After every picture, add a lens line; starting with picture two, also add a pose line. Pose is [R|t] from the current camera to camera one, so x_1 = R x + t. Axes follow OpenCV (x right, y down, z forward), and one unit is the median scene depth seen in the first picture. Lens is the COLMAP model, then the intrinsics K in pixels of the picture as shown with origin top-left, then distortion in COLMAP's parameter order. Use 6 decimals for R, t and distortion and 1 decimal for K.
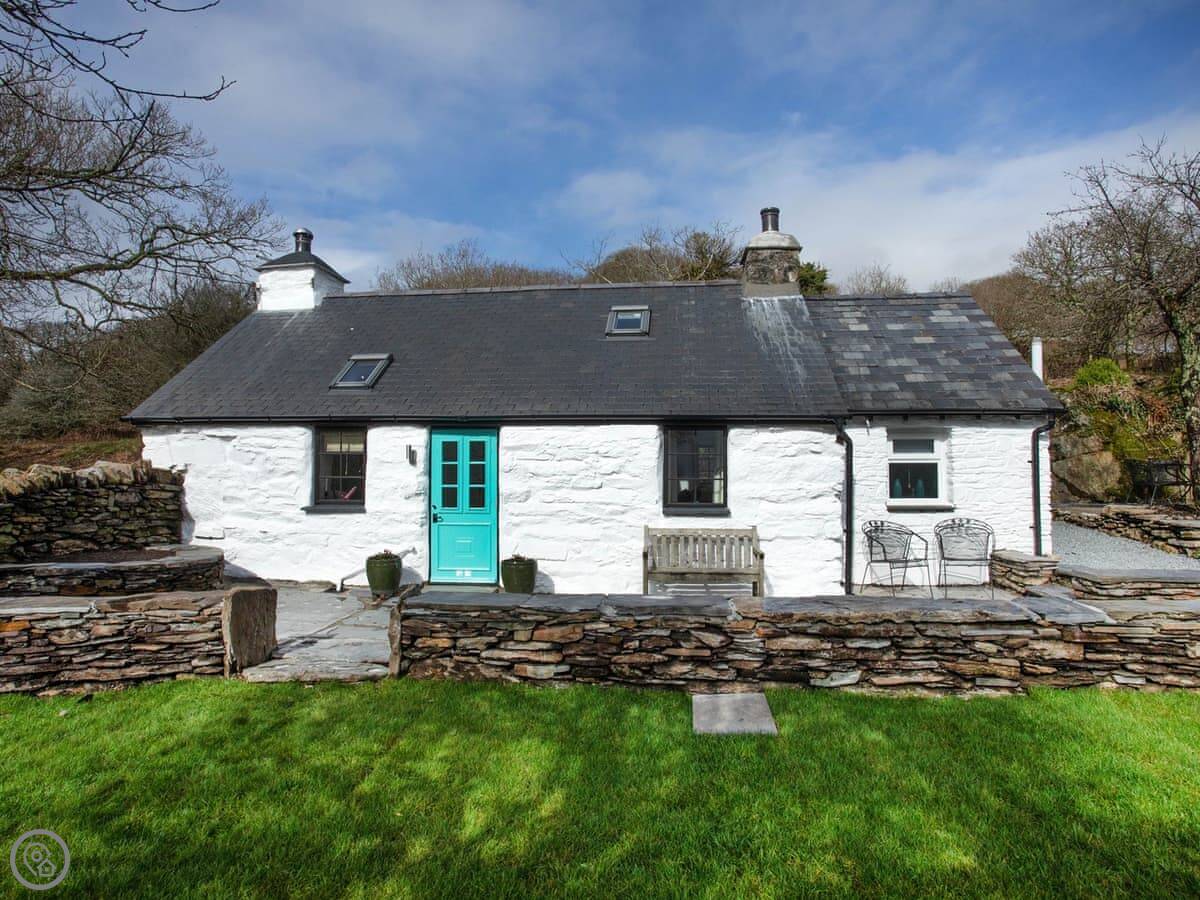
lens RADIAL K [[664.2, 0, 573.5], [0, 664.2, 471.6], [0, 0, 1]] dist [-0.016518, 0.004774]
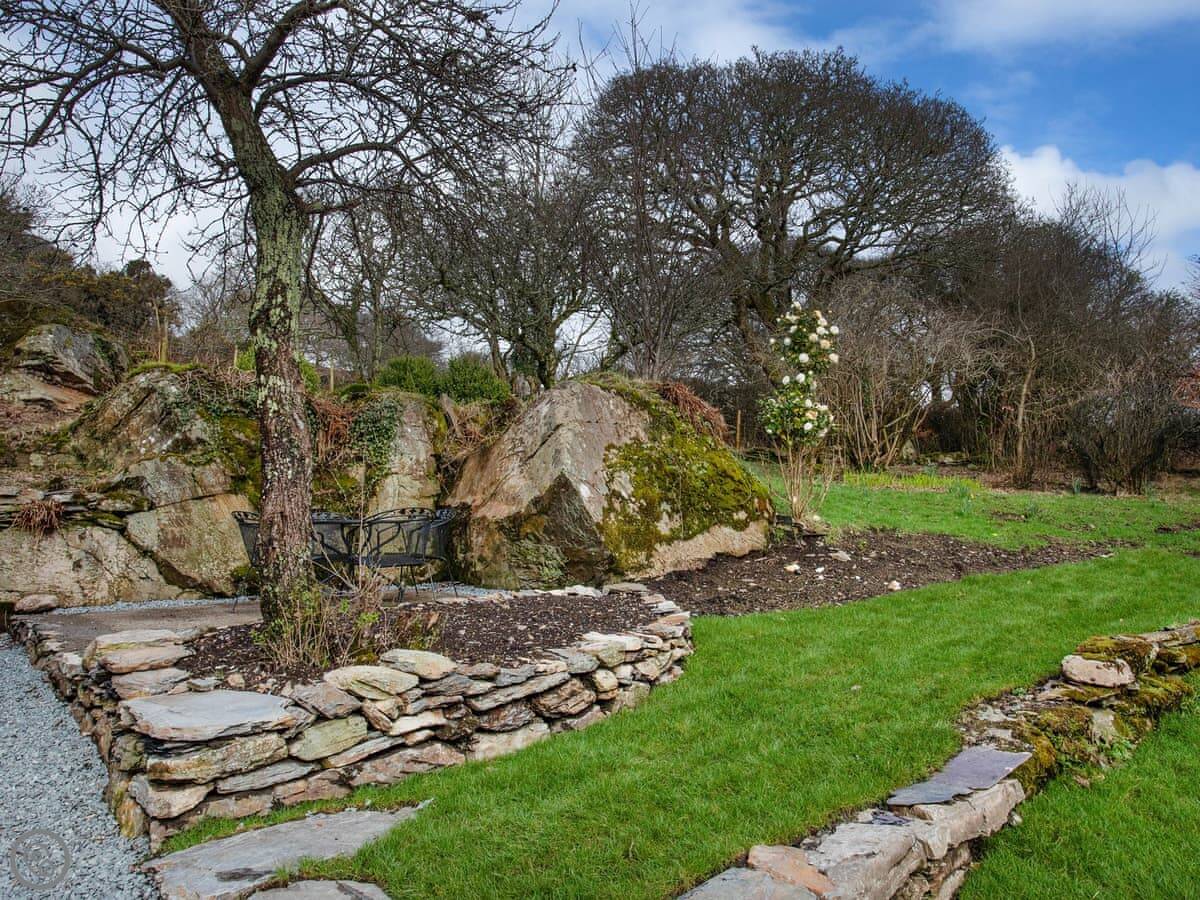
lens RADIAL K [[845.4, 0, 625.3], [0, 845.4, 424.4], [0, 0, 1]] dist [-0.008437, 0.002625]
pose [[0.590762, 0.087562, 0.802081, 0.711689], [0.006294, 0.993564, -0.113101, -0.014181], [-0.806822, 0.071864, 0.586408, 0.577897]]
